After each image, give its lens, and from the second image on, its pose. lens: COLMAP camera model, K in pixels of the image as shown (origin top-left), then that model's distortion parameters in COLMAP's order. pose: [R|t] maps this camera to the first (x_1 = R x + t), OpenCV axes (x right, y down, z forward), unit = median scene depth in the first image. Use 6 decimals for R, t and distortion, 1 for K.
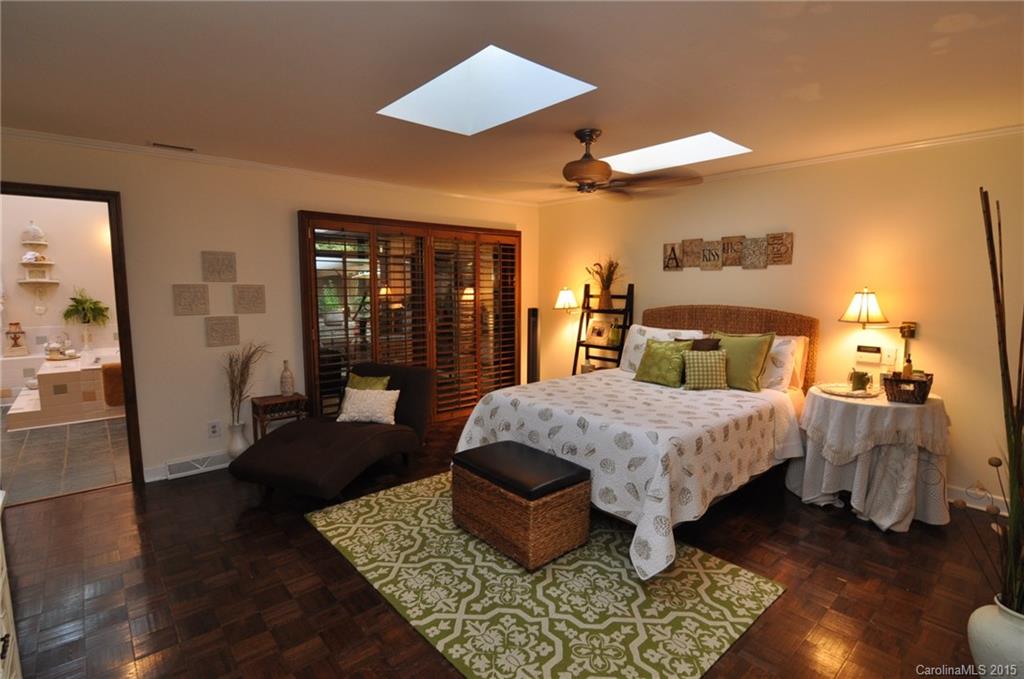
lens RADIAL K [[489.6, 0, 508.5], [0, 489.6, 340.1], [0, 0, 1]] dist [-0.006578, -0.009064]
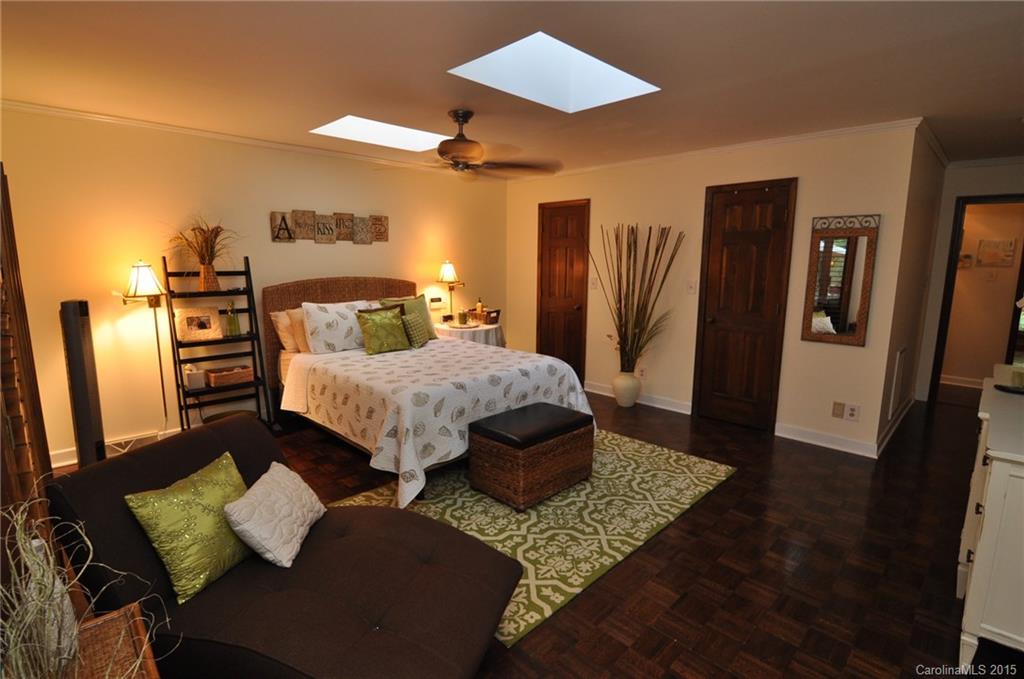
lens RADIAL K [[489.6, 0, 508.5], [0, 489.6, 340.1], [0, 0, 1]] dist [-0.006578, -0.009064]
pose [[-0.059484, -0.165514, 0.984412, -0.884819], [0.109294, 0.979150, 0.171234, -0.104790], [-0.992228, 0.117776, -0.040154, 0.916599]]
